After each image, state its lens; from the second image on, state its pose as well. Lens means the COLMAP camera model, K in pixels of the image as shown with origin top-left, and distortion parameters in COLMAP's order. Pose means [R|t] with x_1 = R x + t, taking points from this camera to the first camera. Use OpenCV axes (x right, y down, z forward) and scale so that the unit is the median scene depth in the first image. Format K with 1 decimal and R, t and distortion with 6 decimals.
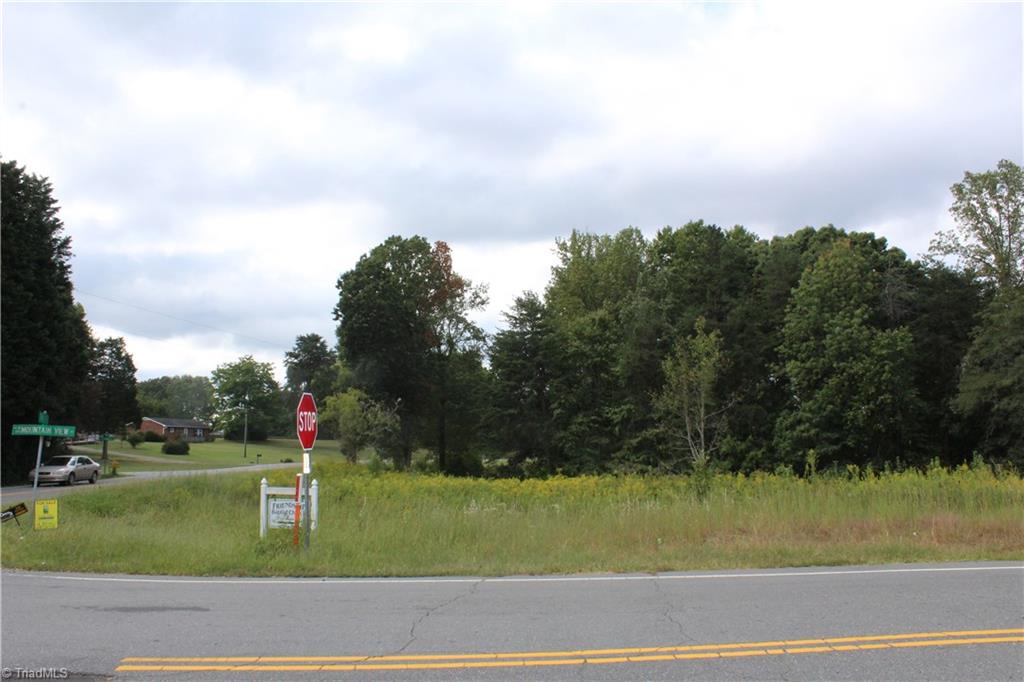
lens RADIAL K [[869.6, 0, 509.2], [0, 869.6, 334.8], [0, 0, 1]] dist [-0.153727, 0.129682]
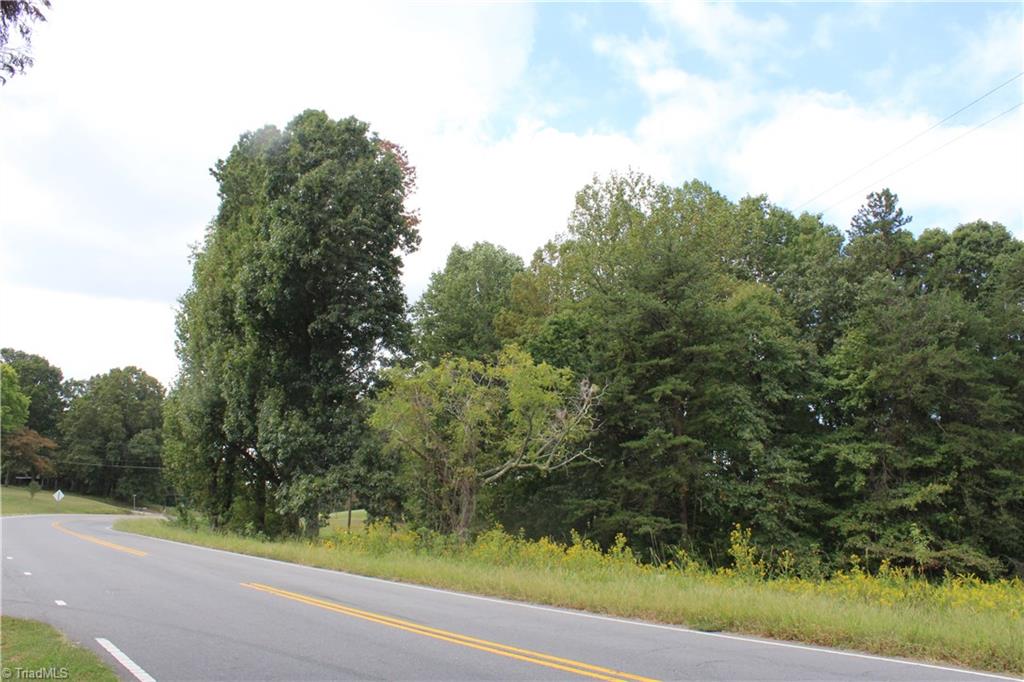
lens RADIAL K [[869.6, 0, 508.2], [0, 869.6, 346.7], [0, 0, 1]] dist [-0.153727, 0.129682]
pose [[0.864912, 0.129317, 0.484978, -0.364833], [-0.100432, 0.991288, -0.085211, 0.091808], [-0.491772, 0.024993, 0.870365, 0.630213]]
